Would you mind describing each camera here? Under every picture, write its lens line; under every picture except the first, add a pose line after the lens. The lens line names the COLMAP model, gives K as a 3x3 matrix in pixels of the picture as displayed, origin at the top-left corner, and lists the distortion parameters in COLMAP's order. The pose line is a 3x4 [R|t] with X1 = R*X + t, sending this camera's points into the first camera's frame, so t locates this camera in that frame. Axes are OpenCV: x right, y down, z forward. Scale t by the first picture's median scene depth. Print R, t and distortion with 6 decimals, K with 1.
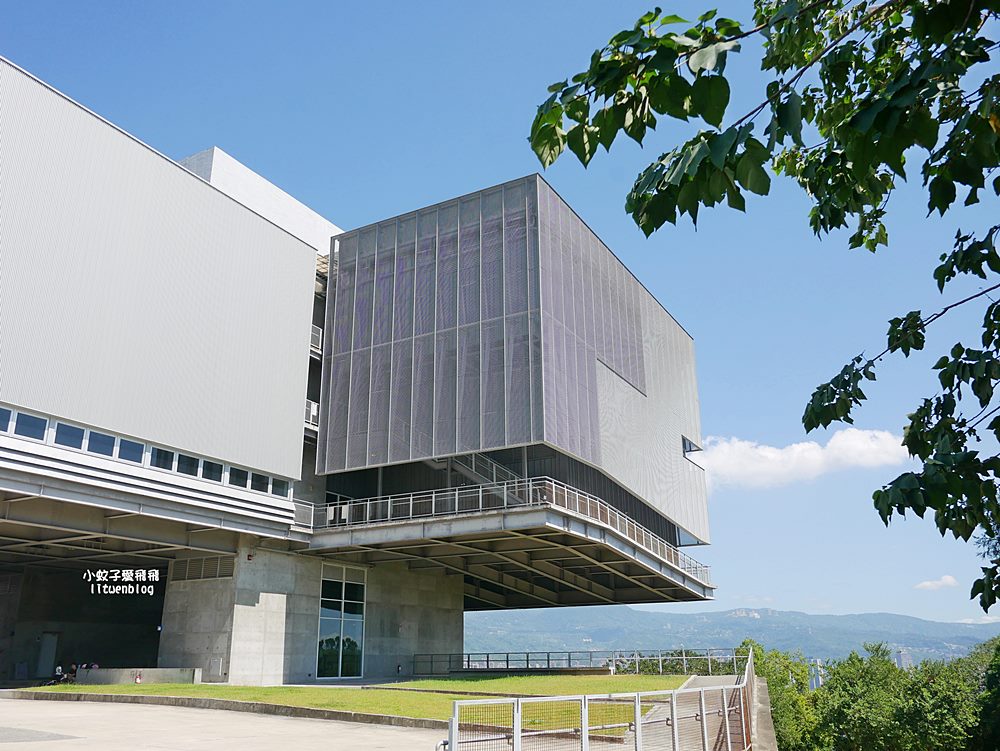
lens RADIAL K [[838.8, 0, 496.0], [0, 838.8, 374.2], [0, 0, 1]] dist [-0.043984, 0.011185]
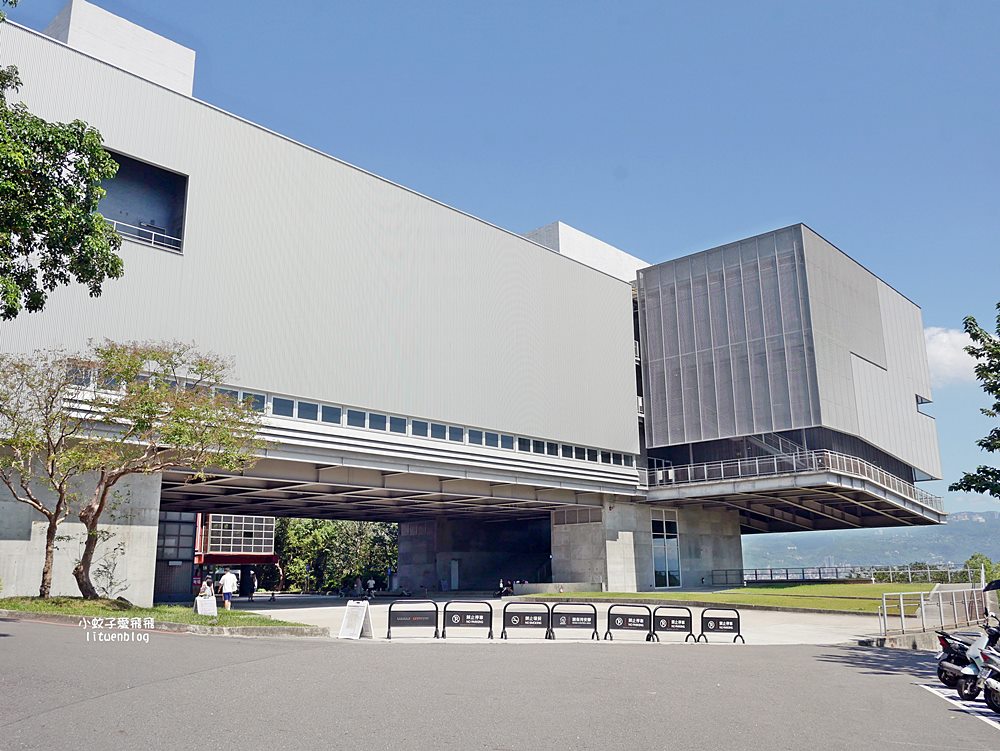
lens RADIAL K [[838.8, 0, 500.9], [0, 838.8, 381.3], [0, 0, 1]] dist [-0.043984, 0.011185]
pose [[0.973935, -0.055806, -0.219854, -0.140014], [0.079241, 0.991902, 0.099251, -0.156976], [0.212534, -0.114086, 0.970471, -0.427635]]
